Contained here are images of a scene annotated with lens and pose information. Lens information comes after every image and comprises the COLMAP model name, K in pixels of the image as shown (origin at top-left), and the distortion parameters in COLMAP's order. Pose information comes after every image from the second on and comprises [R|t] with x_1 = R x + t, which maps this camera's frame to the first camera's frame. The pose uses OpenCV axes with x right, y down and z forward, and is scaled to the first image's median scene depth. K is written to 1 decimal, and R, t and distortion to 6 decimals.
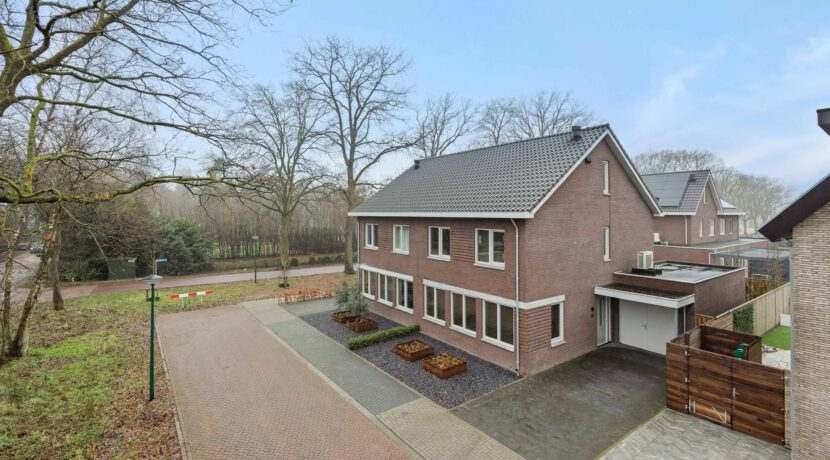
lens RADIAL K [[360.2, 0, 416.5], [0, 360.2, 207.7], [0, 0, 1]] dist [-0.008610, 0.000379]
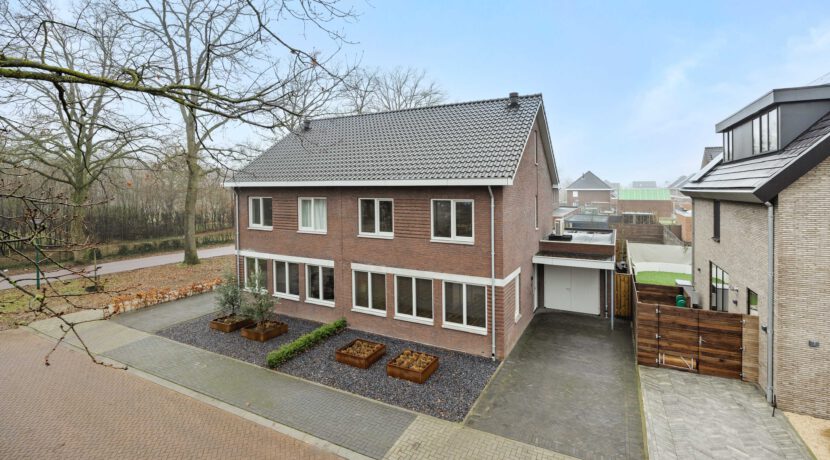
lens RADIAL K [[367.6, 0, 390.3], [0, 367.6, 191.2], [0, 0, 1]] dist [-0.012683, 0.000166]
pose [[0.908742, -0.009965, 0.417240, -0.275248], [-0.000726, 0.999676, 0.025456, 0.016633], [-0.417358, -0.023436, 0.908440, 0.237548]]
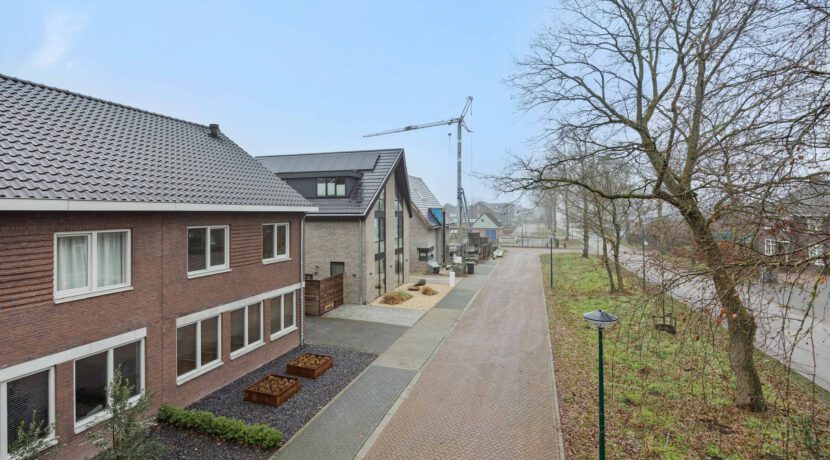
lens RADIAL K [[371.4, 0, 417.0], [0, 371.4, 221.3], [0, 0, 1]] dist [0.000363, 0.000184]
pose [[-0.559111, -0.018516, 0.828886, -0.775959], [-0.011031, 0.999828, 0.014894, 0.031667], [-0.829019, -0.000815, -0.559219, 1.135076]]
